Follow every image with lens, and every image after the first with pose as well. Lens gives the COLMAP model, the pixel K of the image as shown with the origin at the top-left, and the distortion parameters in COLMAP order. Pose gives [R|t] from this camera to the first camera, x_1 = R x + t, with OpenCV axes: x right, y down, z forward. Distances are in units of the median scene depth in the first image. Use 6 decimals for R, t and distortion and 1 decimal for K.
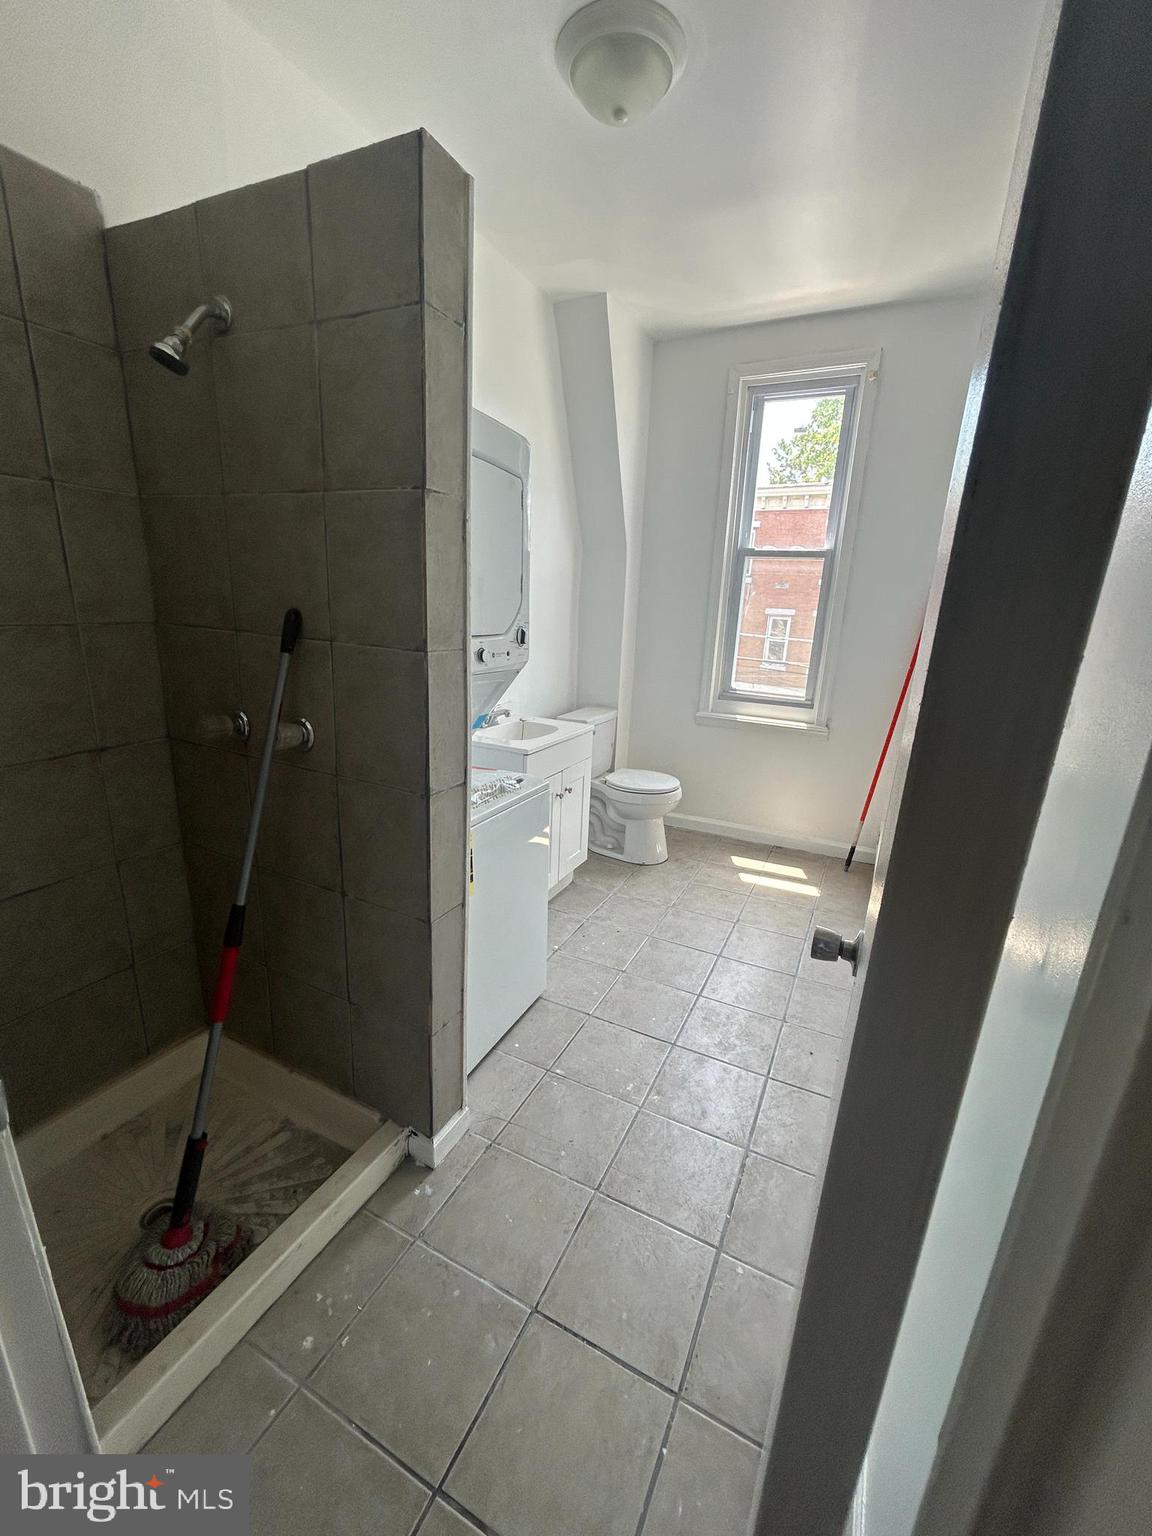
lens RADIAL K [[617.5, 0, 576.0], [0, 617.5, 768.7], [0, 0, 1]] dist [-0.005935, 0.001380]
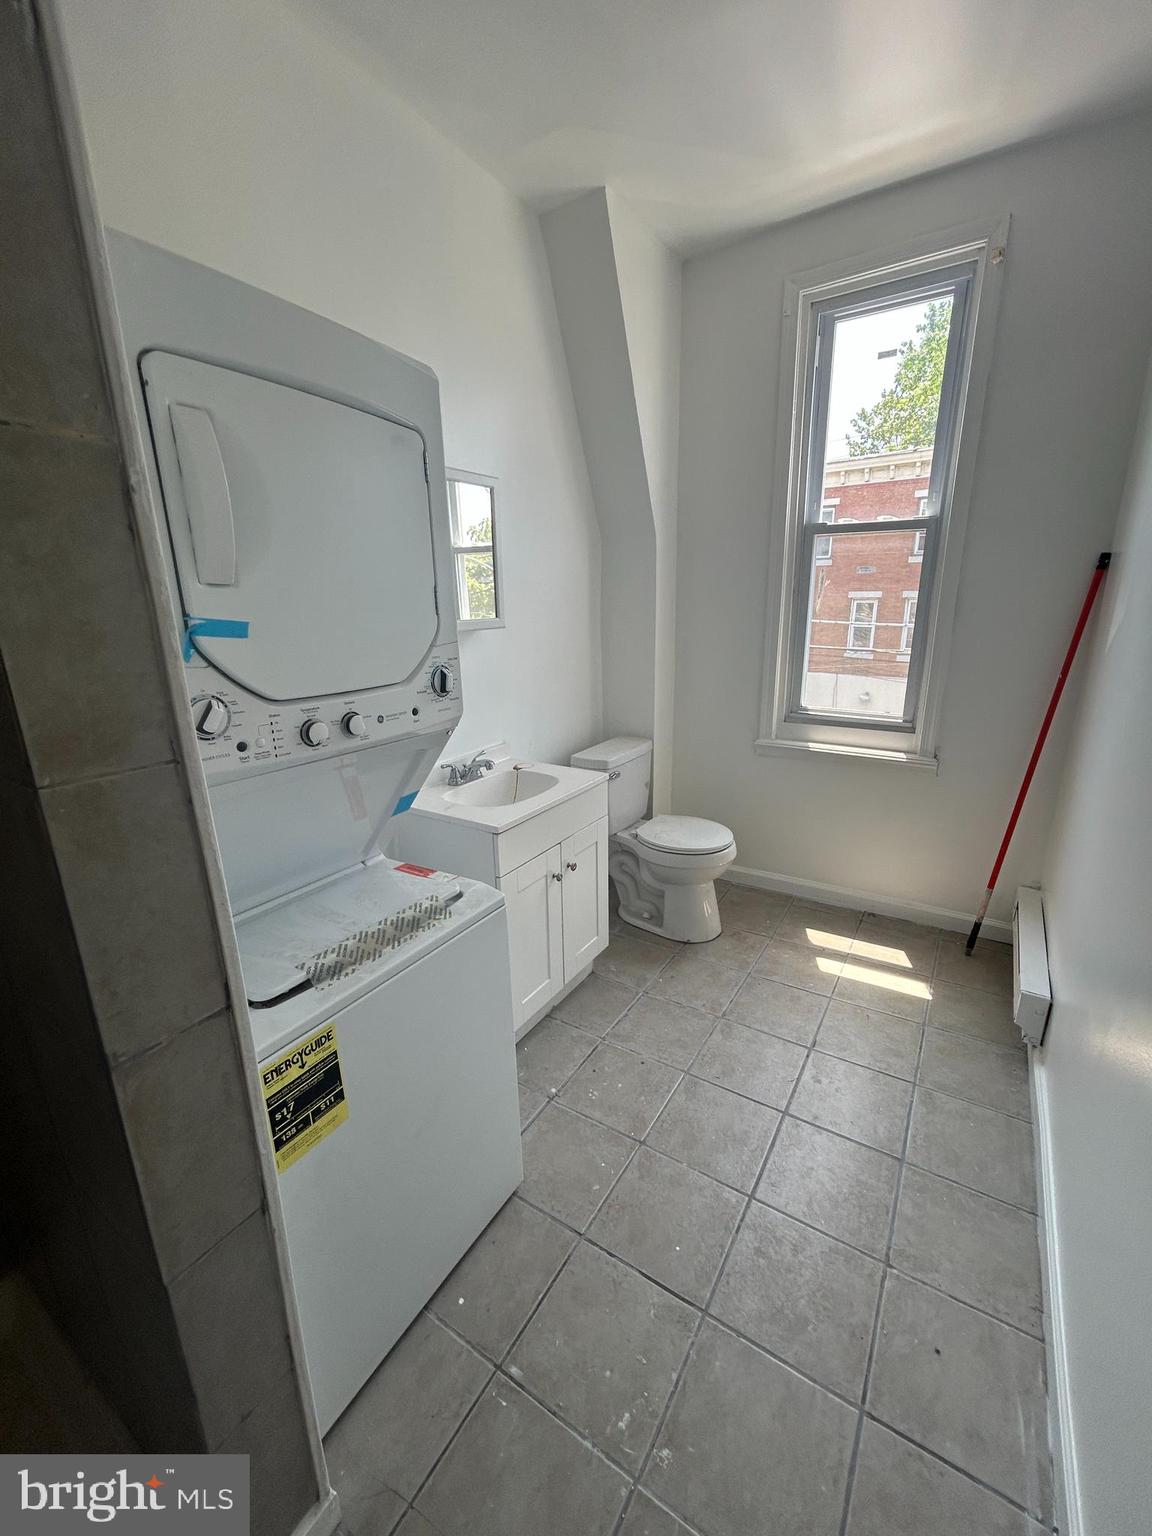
lens RADIAL K [[617.5, 0, 579.4], [0, 617.5, 771.0], [0, 0, 1]] dist [-0.005935, 0.001380]
pose [[0.992392, -0.027863, -0.119920, 0.074043], [0.028899, 0.999558, 0.006909, -0.070860], [0.119675, -0.010322, 0.992759, 0.221707]]
